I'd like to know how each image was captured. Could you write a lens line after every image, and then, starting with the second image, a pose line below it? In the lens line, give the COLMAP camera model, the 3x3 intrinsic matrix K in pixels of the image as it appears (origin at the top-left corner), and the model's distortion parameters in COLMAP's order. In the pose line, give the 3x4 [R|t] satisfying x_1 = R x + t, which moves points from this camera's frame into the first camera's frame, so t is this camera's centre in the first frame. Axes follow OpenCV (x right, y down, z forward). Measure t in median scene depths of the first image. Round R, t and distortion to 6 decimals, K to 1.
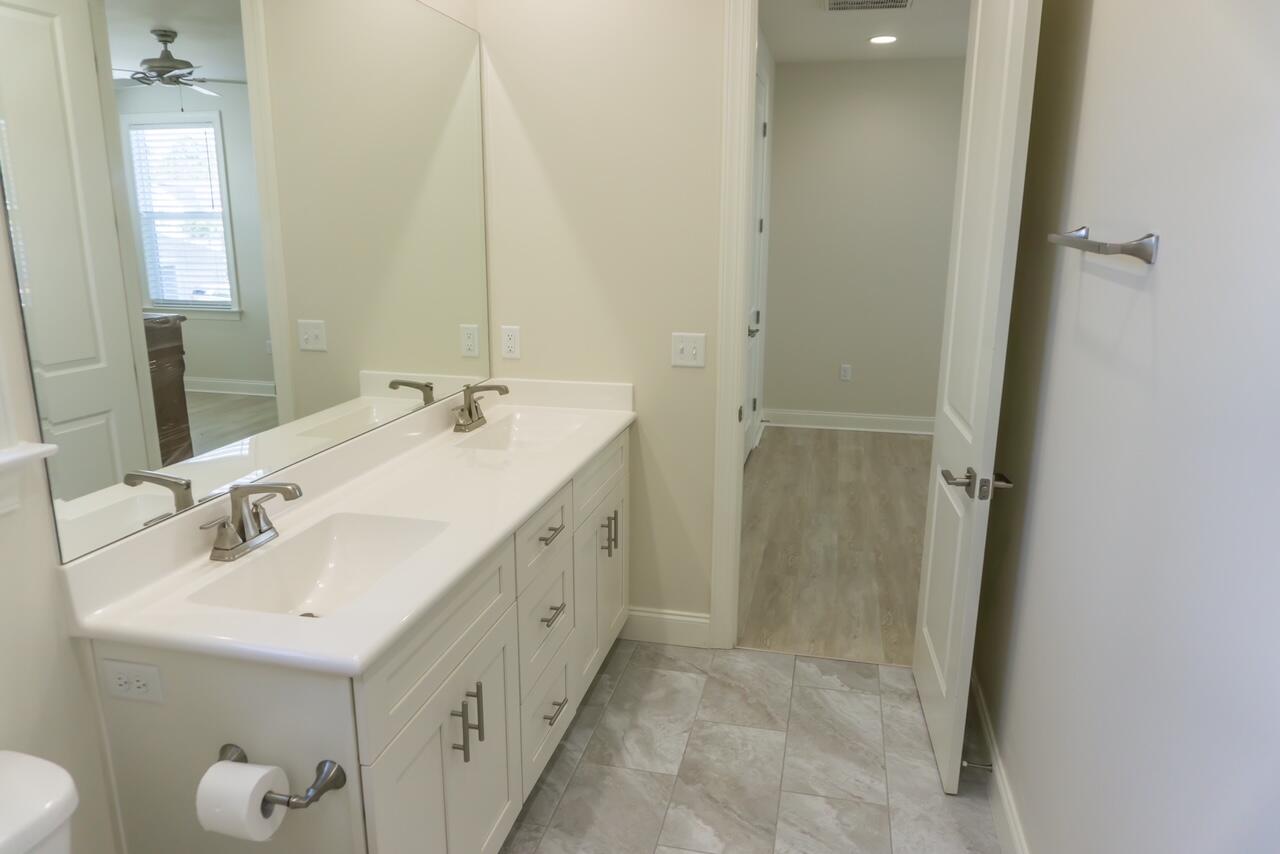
lens RADIAL K [[857.9, 0, 632.5], [0, 857.9, 421.7], [0, 0, 1]] dist [-0.000759, -0.023458]
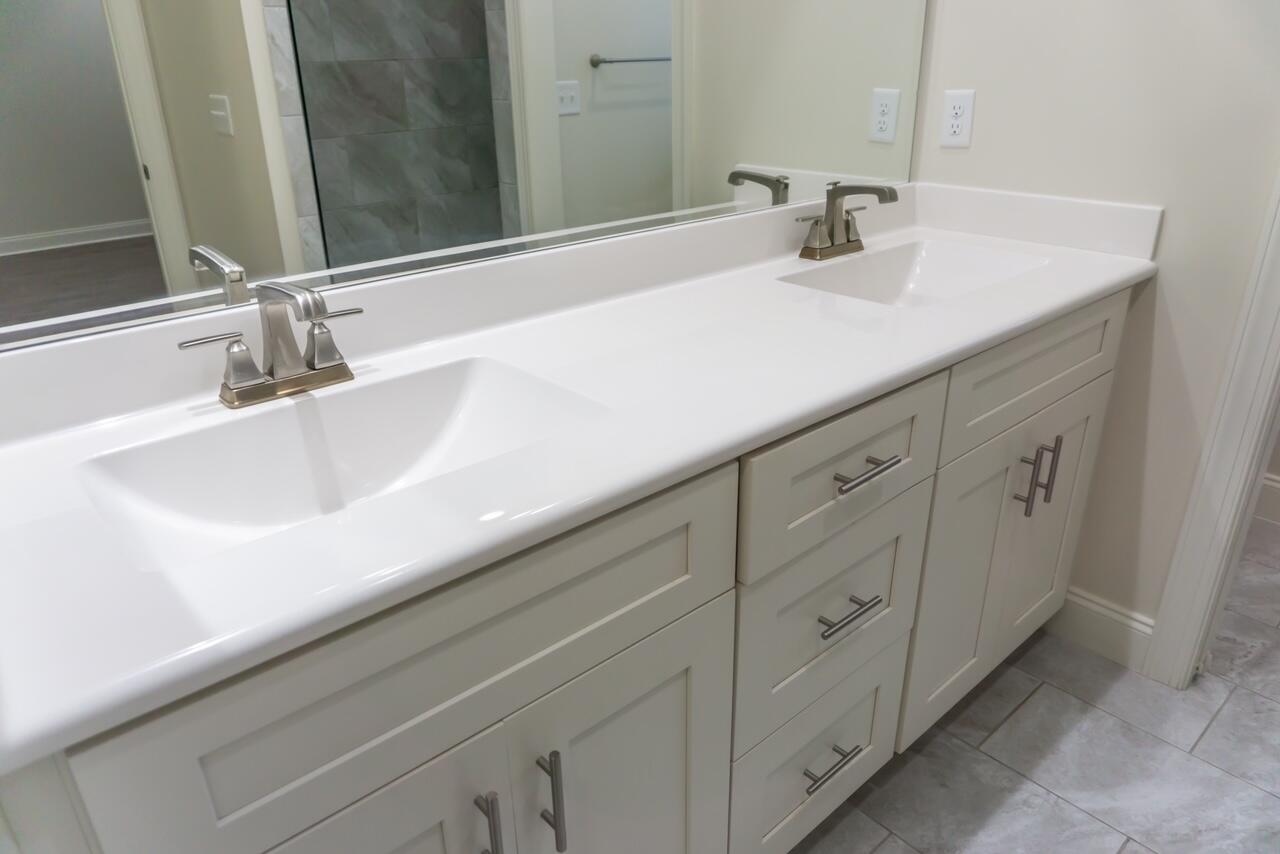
lens RADIAL K [[857.9, 0, 632.5], [0, 857.9, 421.7], [0, 0, 1]] dist [-0.000759, -0.023458]
pose [[0.813535, 0.207296, -0.543314, 0.053762], [-0.099813, 0.970216, 0.220720, 0.001174], [0.572886, -0.125334, 0.809995, 0.403502]]
